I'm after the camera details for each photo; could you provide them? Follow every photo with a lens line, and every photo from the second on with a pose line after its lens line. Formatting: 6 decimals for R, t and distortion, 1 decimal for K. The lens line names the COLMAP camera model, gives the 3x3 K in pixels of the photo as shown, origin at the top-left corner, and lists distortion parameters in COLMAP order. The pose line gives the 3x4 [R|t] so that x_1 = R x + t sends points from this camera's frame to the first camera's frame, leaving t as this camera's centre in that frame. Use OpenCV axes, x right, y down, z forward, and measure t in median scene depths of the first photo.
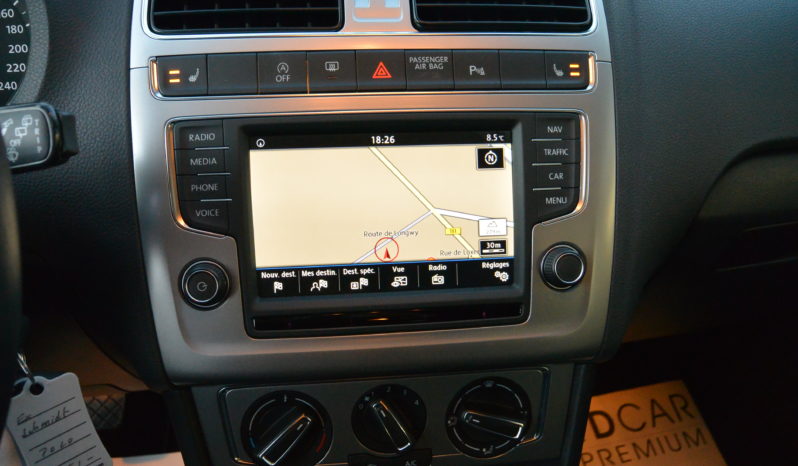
lens RADIAL K [[702.6, 0, 399.0], [0, 702.6, 233.0], [0, 0, 1]] dist [-0.166281, 0.122339]
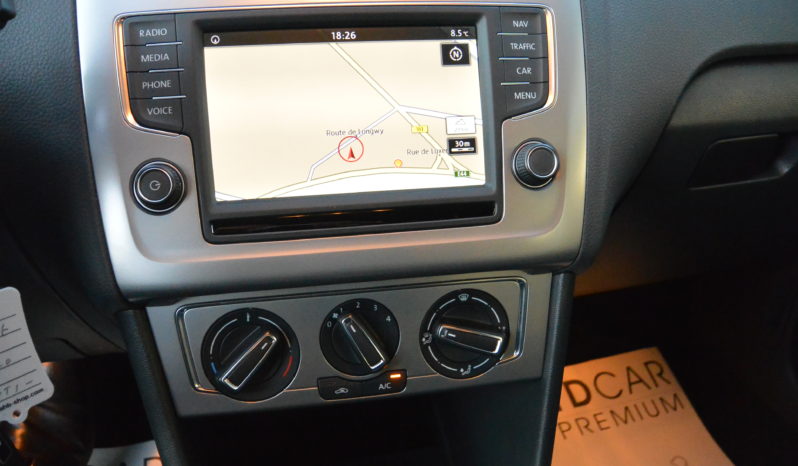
lens RADIAL K [[702.6, 0, 399.0], [0, 702.6, 233.0], [0, 0, 1]] dist [-0.166281, 0.122339]
pose [[0.998160, -0.034839, 0.049630, -0.003352], [0.036057, 0.999065, -0.023868, 0.159258], [-0.048752, 0.025613, 0.998482, 0.051807]]
